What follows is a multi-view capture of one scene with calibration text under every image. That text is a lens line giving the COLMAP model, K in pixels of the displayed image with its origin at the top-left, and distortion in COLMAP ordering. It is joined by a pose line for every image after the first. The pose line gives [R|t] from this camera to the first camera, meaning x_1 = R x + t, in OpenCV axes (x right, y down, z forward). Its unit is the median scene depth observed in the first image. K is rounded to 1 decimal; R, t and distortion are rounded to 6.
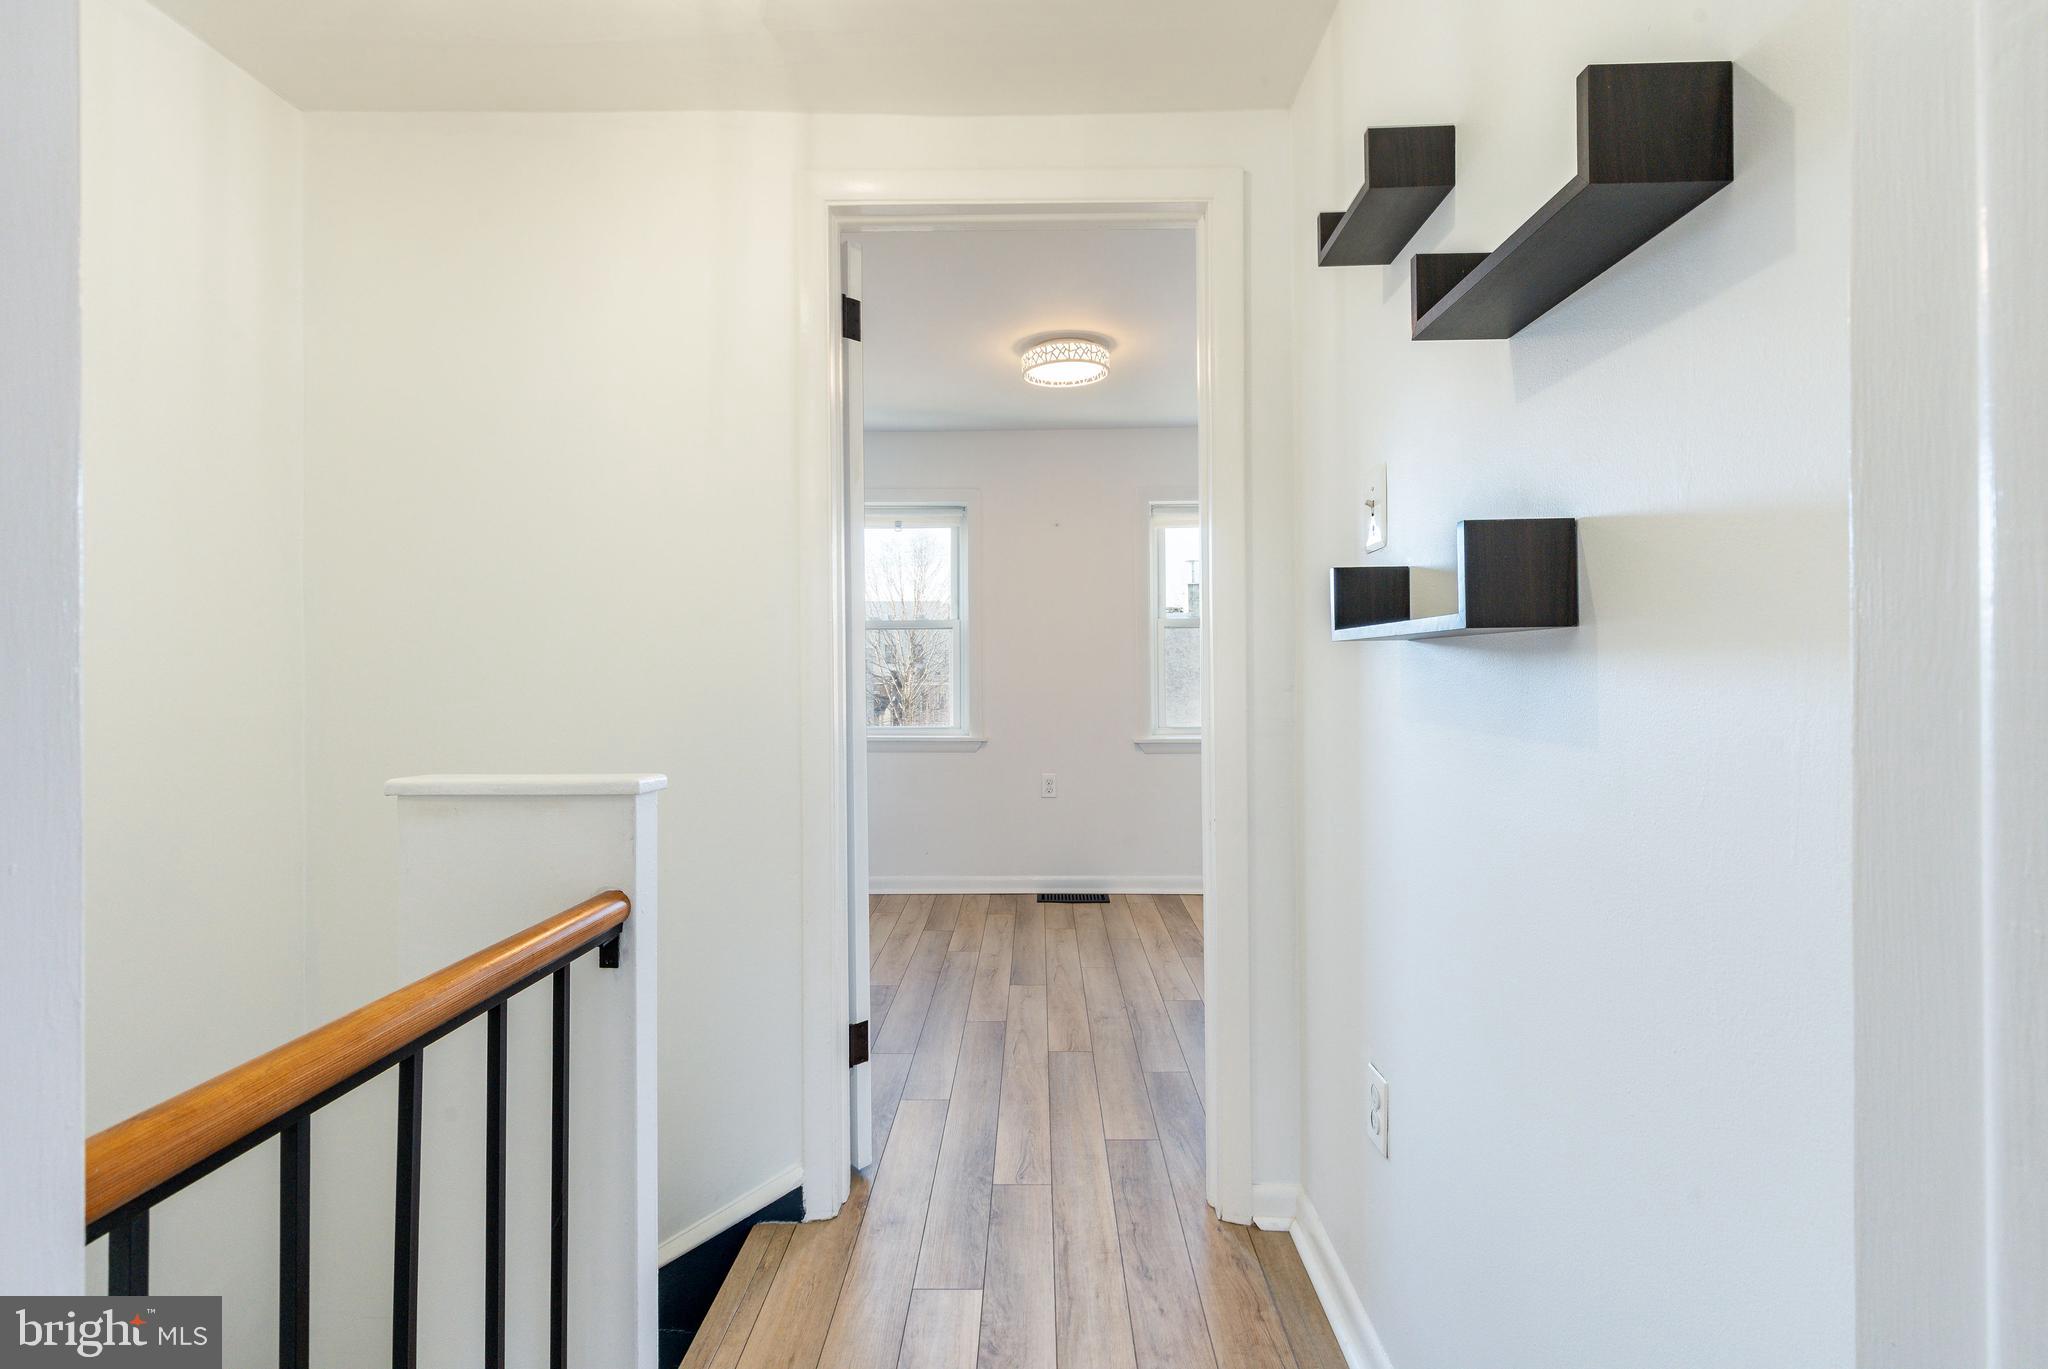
lens RADIAL K [[928.5, 0, 1026.8], [0, 928.5, 676.5], [0, 0, 1]] dist [0.010739, -0.000135]
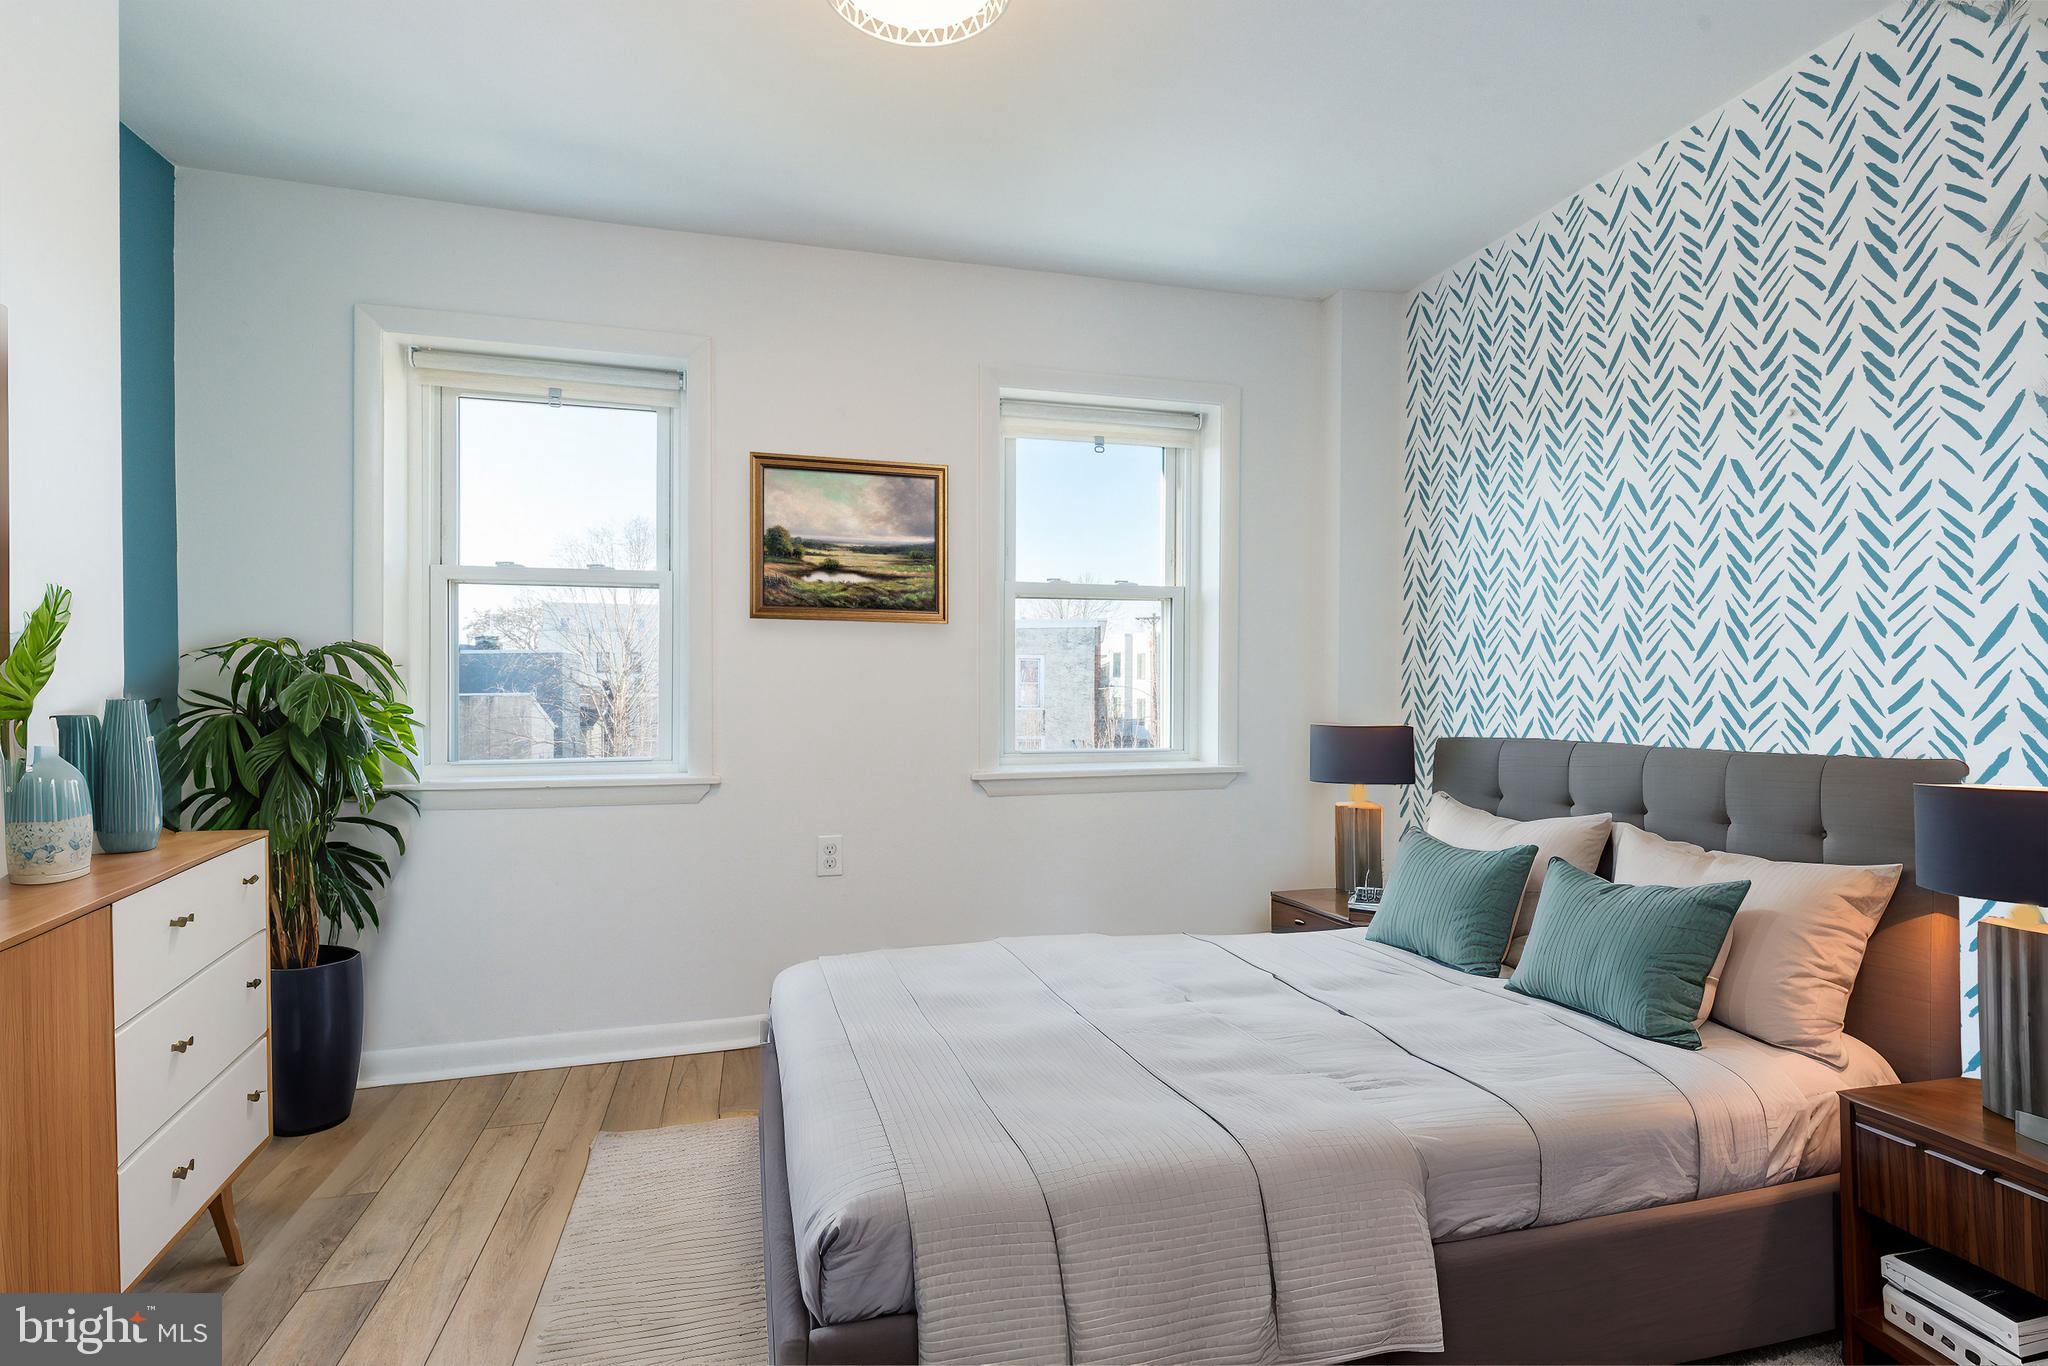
lens RADIAL K [[928.5, 0, 1026.8], [0, 928.5, 675.0], [0, 0, 1]] dist [0.010739, -0.000135]
pose [[0.961115, 0.005607, 0.276093, -0.019468], [-0.001550, 0.999888, -0.014911, 0.010541], [-0.276145, 0.013903, 0.961015, 0.385720]]
